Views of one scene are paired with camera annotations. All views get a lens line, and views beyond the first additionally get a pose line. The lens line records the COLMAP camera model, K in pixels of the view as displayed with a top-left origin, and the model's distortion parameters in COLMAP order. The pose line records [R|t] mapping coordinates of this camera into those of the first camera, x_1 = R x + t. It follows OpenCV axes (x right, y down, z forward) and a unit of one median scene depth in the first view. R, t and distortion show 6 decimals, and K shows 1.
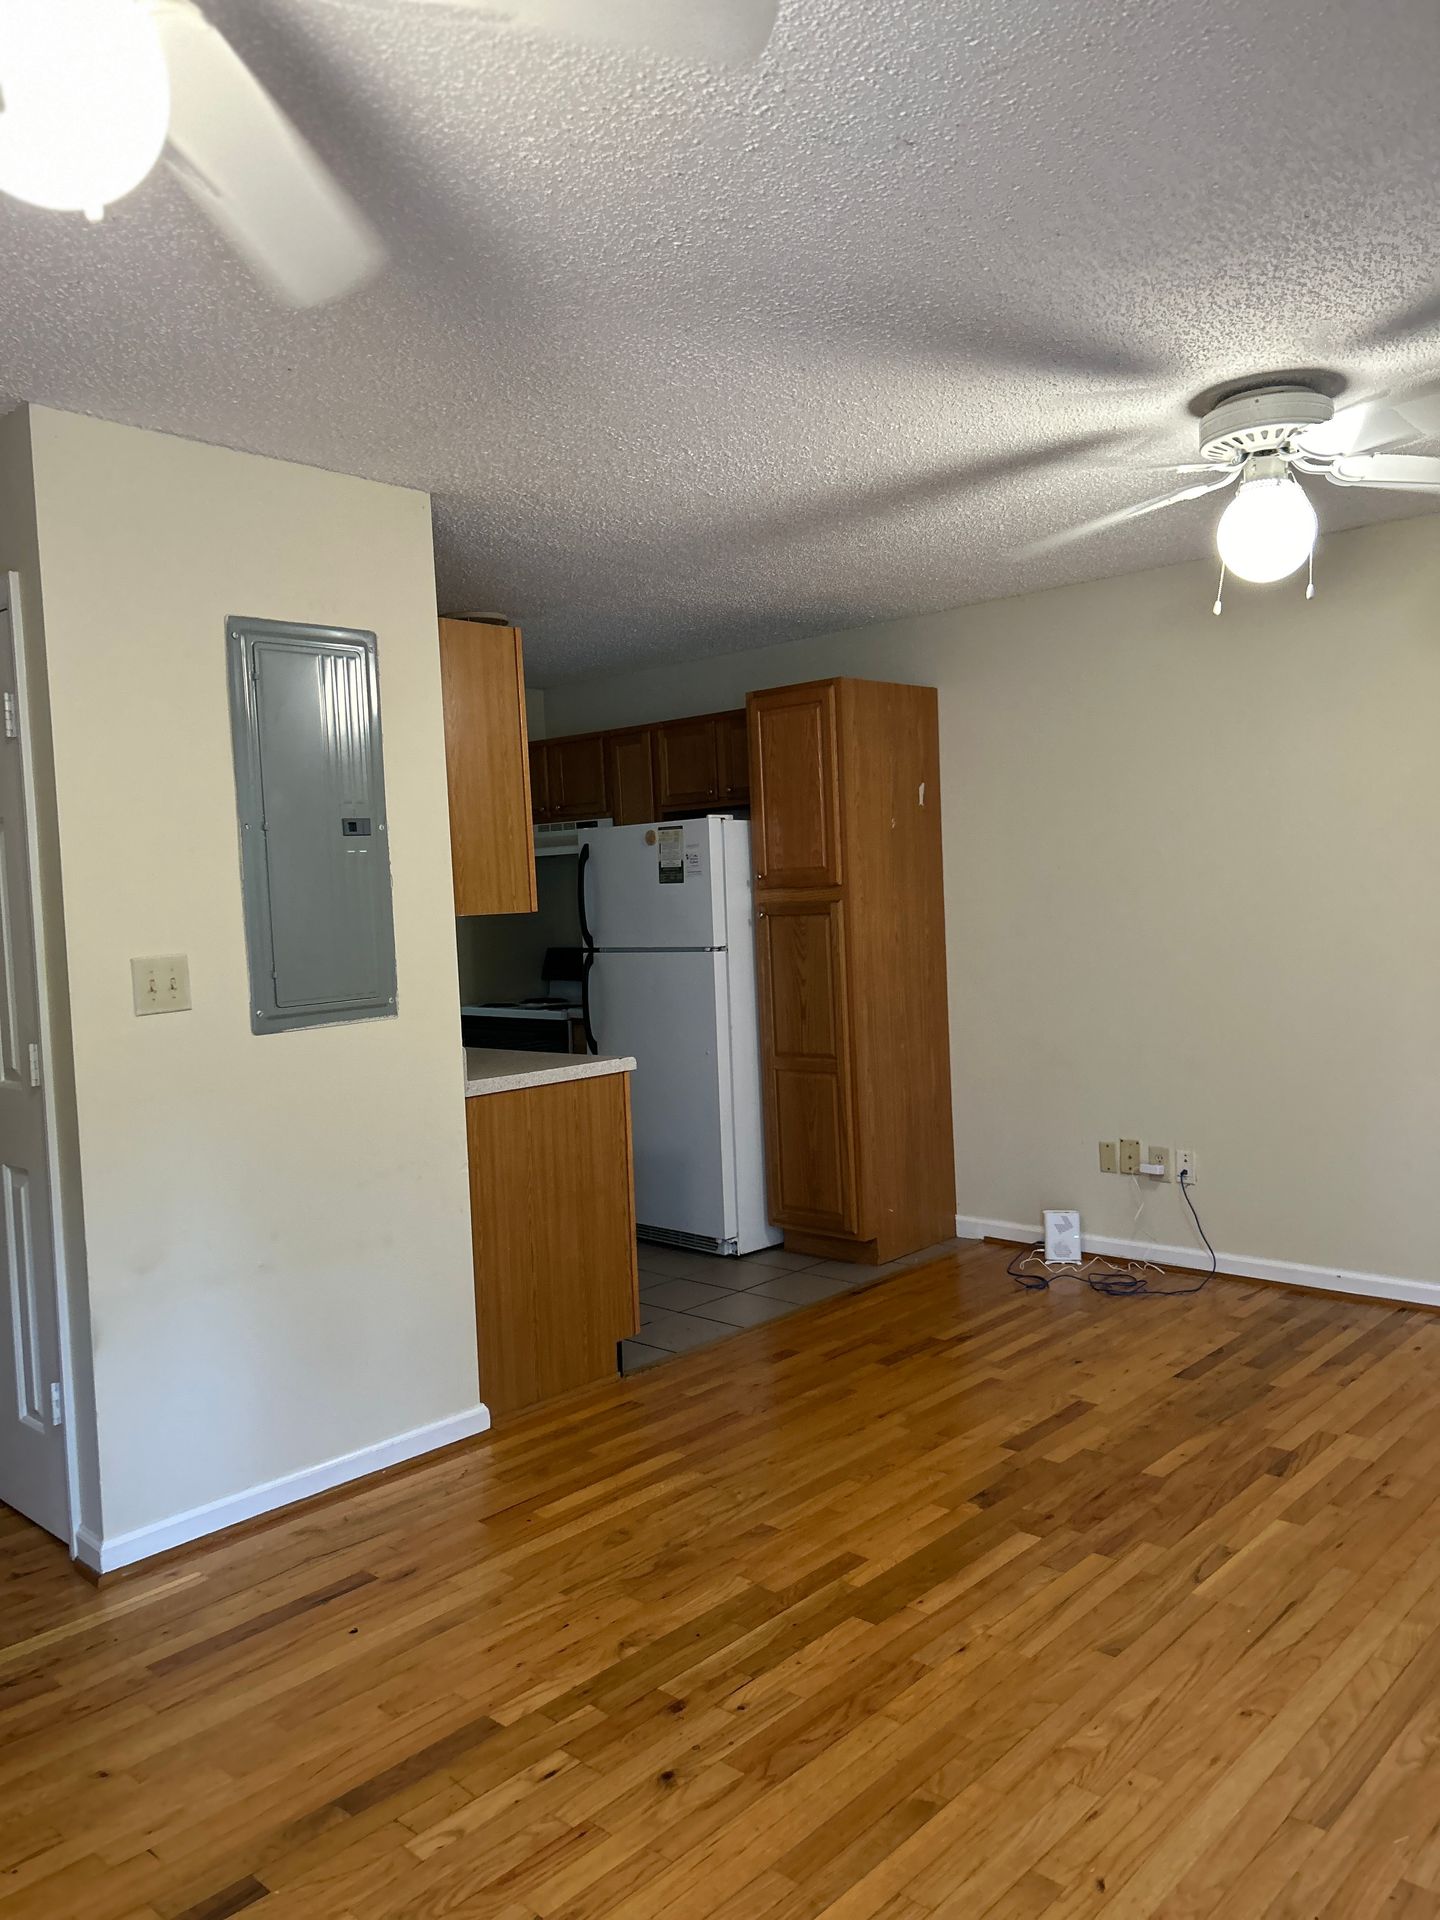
lens RADIAL K [[1433.3, 0, 725.0], [0, 1433.3, 951.5], [0, 0, 1]] dist [0.034419, -0.034076]
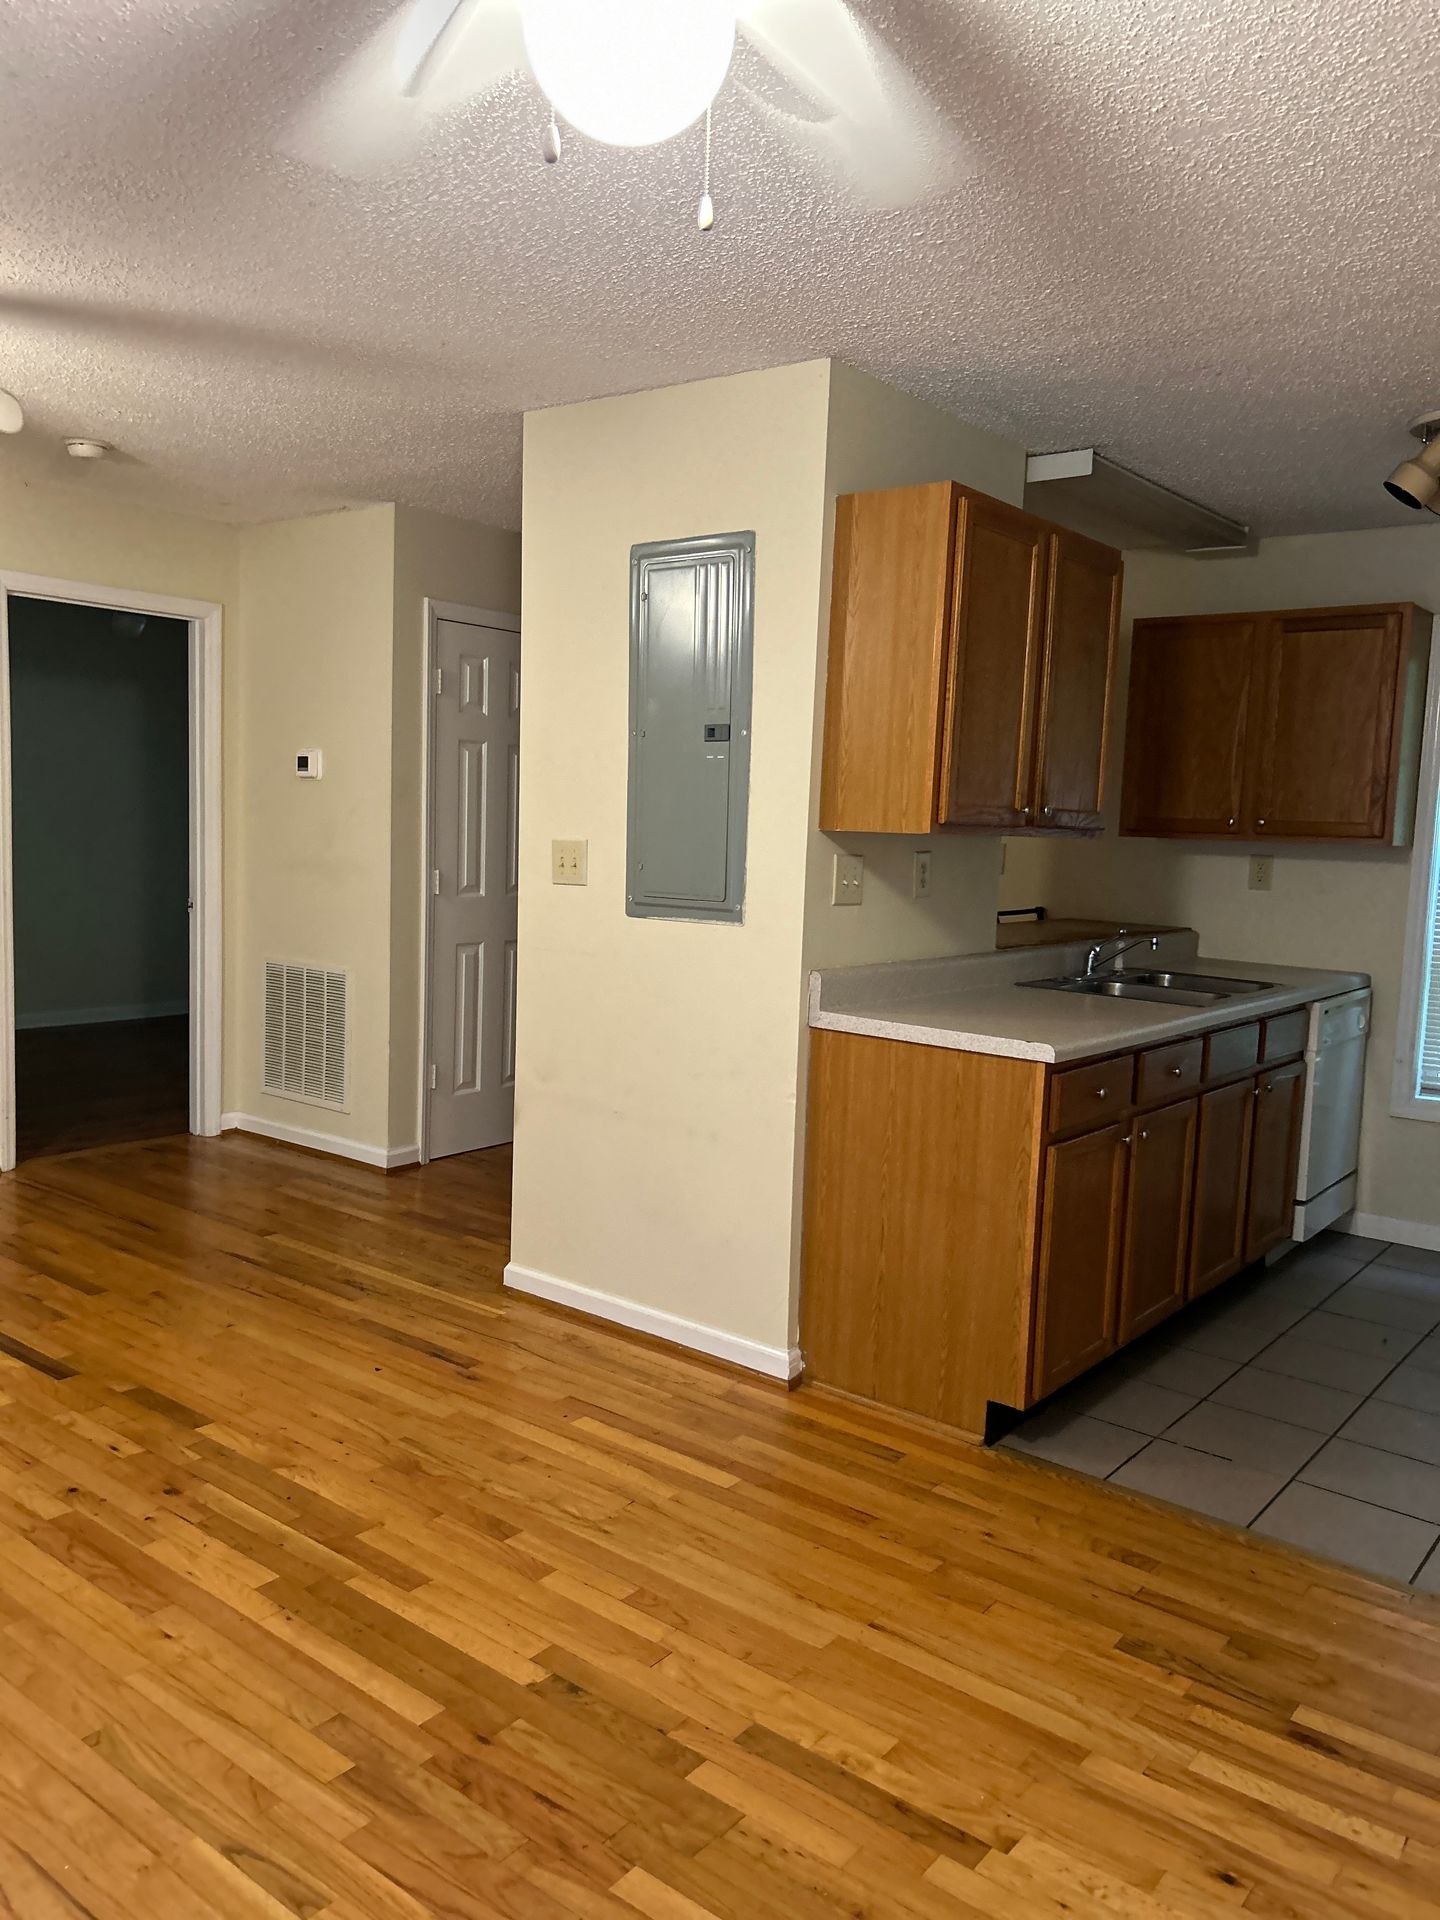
lens RADIAL K [[1433.3, 0, 725.0], [0, 1433.3, 951.5], [0, 0, 1]] dist [0.034419, -0.034076]
pose [[0.083760, 0.138026, -0.986880, 0.779565], [-0.083235, 0.987869, 0.131100, -0.067927], [0.993004, 0.071162, 0.094232, 0.931032]]
